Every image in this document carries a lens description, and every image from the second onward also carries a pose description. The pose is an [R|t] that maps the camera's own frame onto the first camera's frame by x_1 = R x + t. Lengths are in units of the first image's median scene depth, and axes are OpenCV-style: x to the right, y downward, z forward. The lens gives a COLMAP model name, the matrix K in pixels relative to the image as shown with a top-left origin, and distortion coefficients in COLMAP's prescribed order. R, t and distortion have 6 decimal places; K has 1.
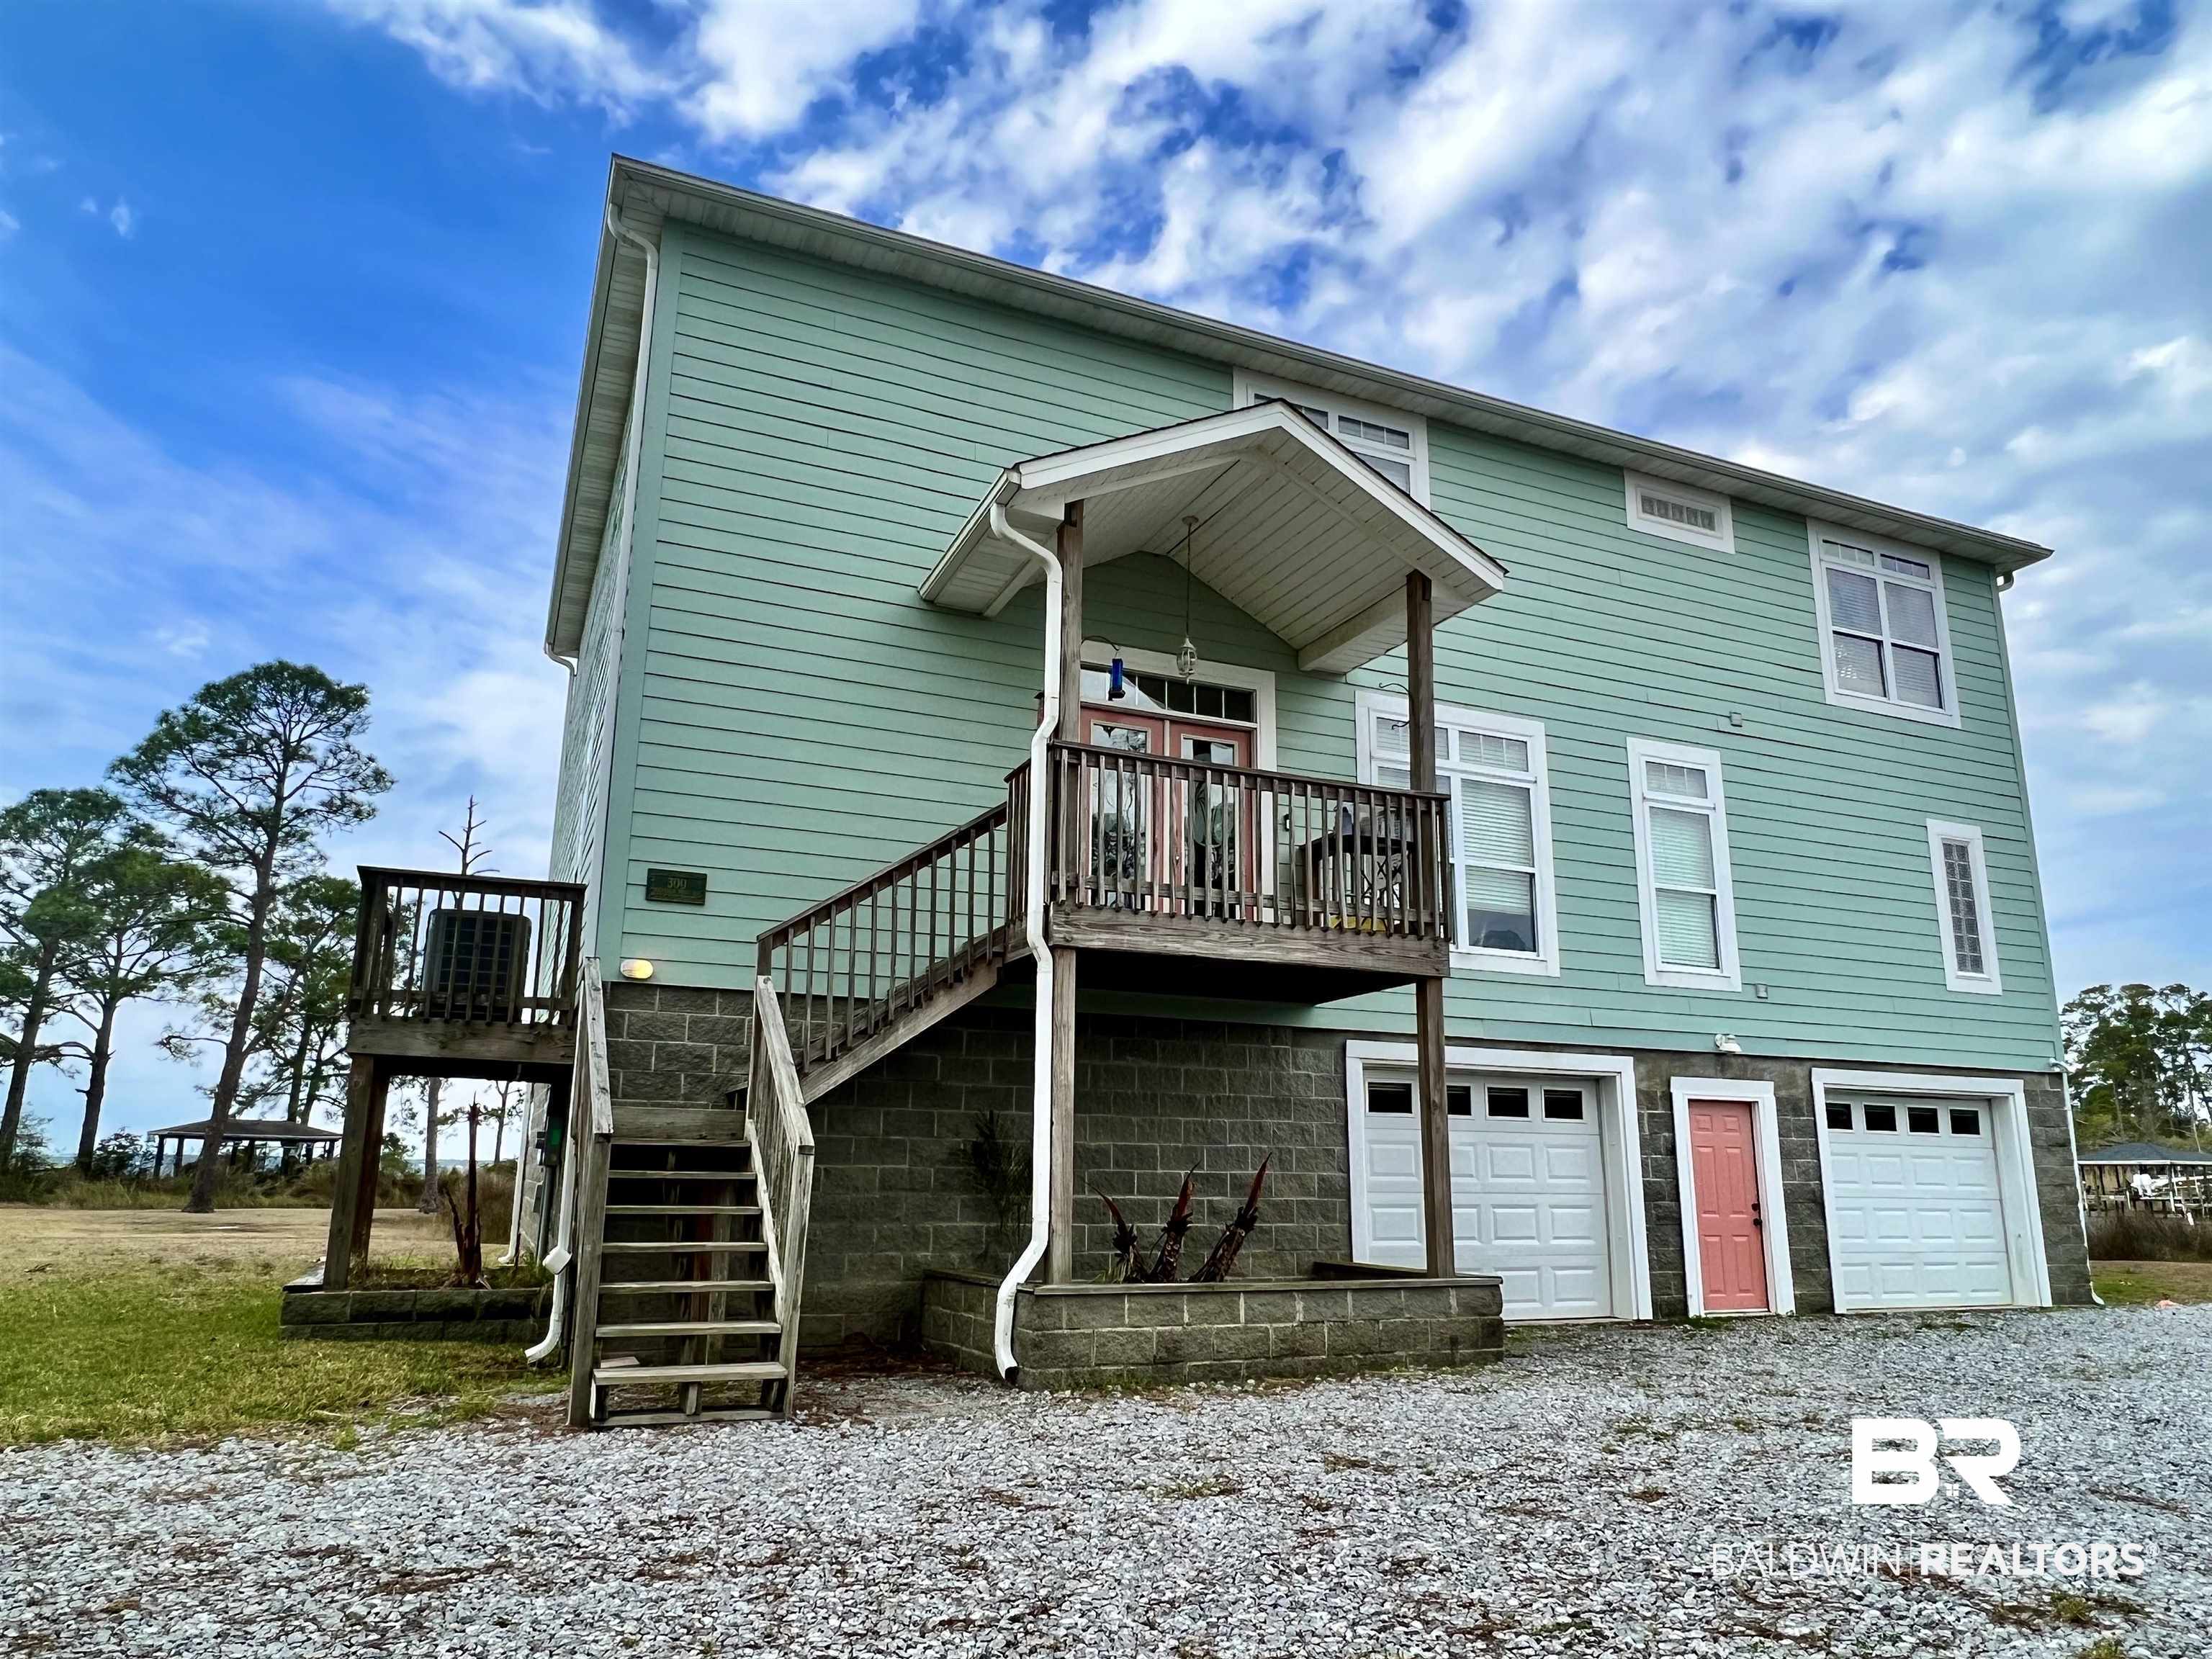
lens RADIAL K [[1455.7, 0, 1104.8], [0, 1455.7, 828.9], [0, 0, 1]] dist [0.000985, 0.002487]
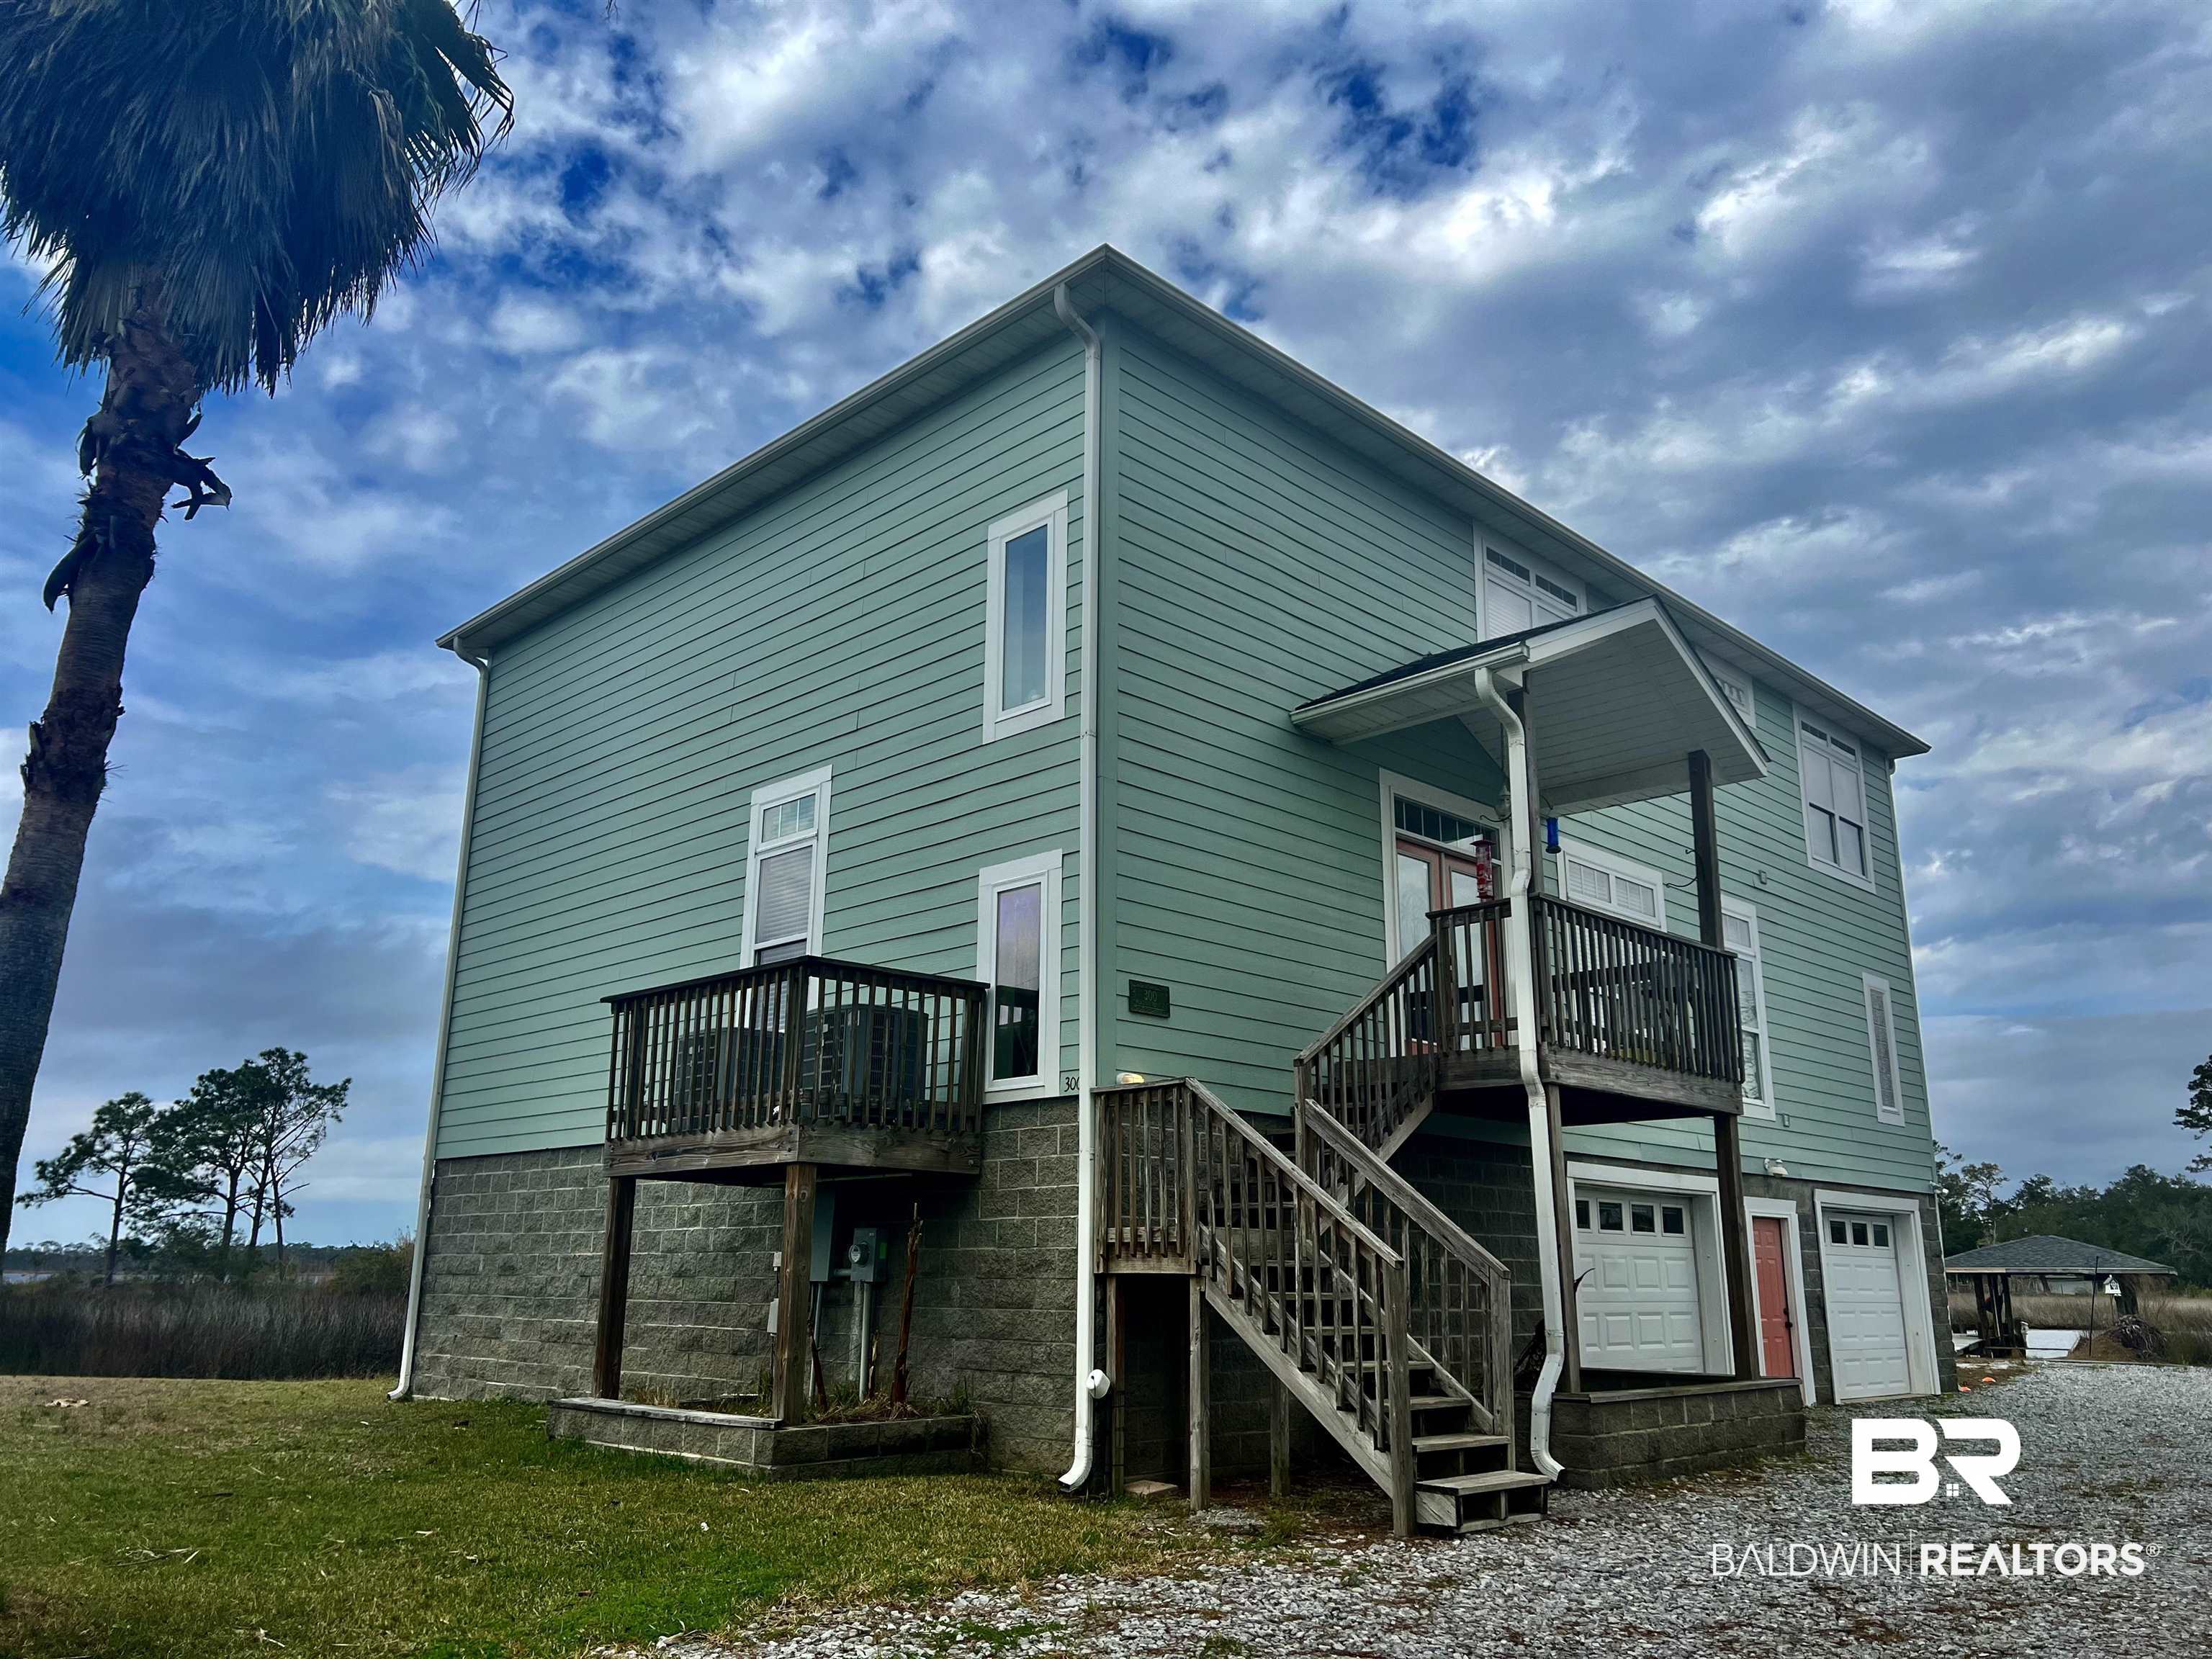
lens RADIAL K [[1668.2, 0, 1112.1], [0, 1668.2, 833.0], [0, 0, 1]] dist [0.063311, -0.000069]
pose [[0.925300, 0.092292, 0.367833, -0.571033], [-0.087249, 0.995724, -0.030356, -0.027820], [-0.369062, -0.004004, 0.929396, -0.038154]]
